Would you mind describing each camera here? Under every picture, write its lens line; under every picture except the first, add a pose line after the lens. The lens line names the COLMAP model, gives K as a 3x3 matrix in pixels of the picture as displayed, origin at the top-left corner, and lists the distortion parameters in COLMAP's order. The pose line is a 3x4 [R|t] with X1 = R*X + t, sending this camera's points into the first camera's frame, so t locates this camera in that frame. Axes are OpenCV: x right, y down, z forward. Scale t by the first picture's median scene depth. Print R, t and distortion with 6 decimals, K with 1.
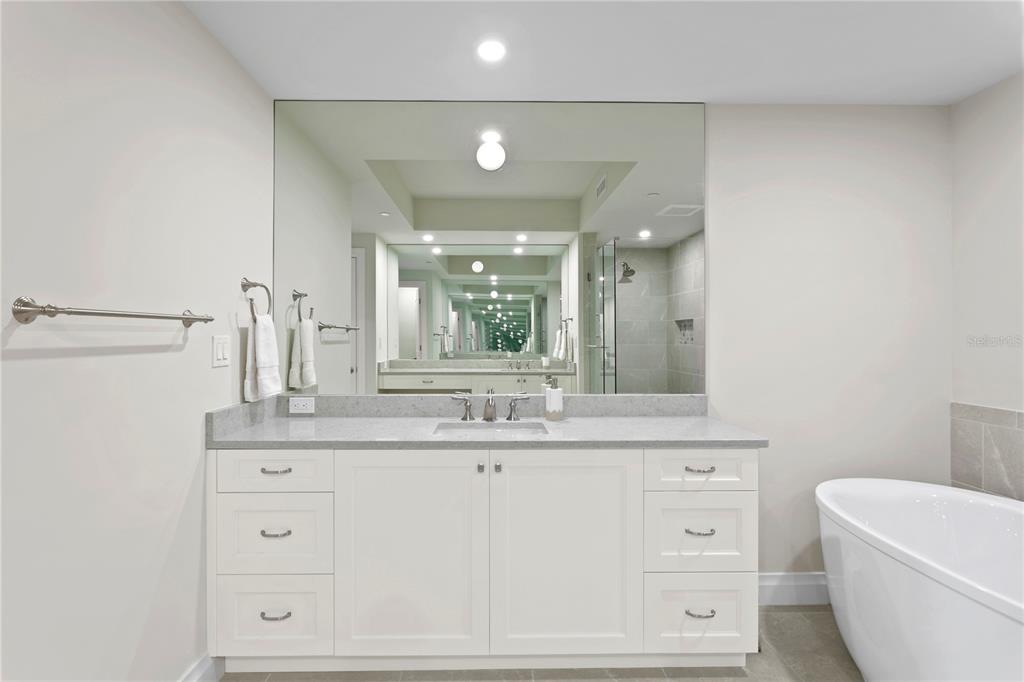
lens RADIAL K [[527.4, 0, 511.1], [0, 527.4, 333.3], [0, 0, 1]] dist [-0.004121, 0.002194]
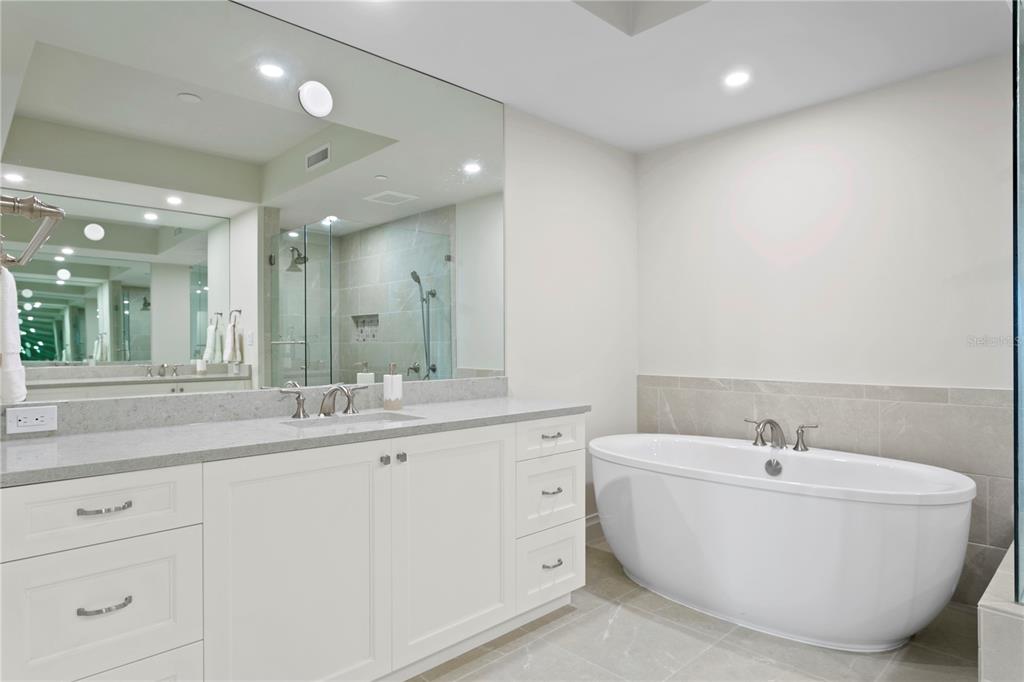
lens RADIAL K [[597.8, 0, 512.0], [0, 597.8, 344.3], [0, 0, 1]] dist [-0.002468, 0.002813]
pose [[0.732497, -0.005956, 0.680744, -0.457420], [0.003132, 0.999981, 0.005380, 0.046784], [-0.680763, -0.001809, 0.732501, 0.105580]]
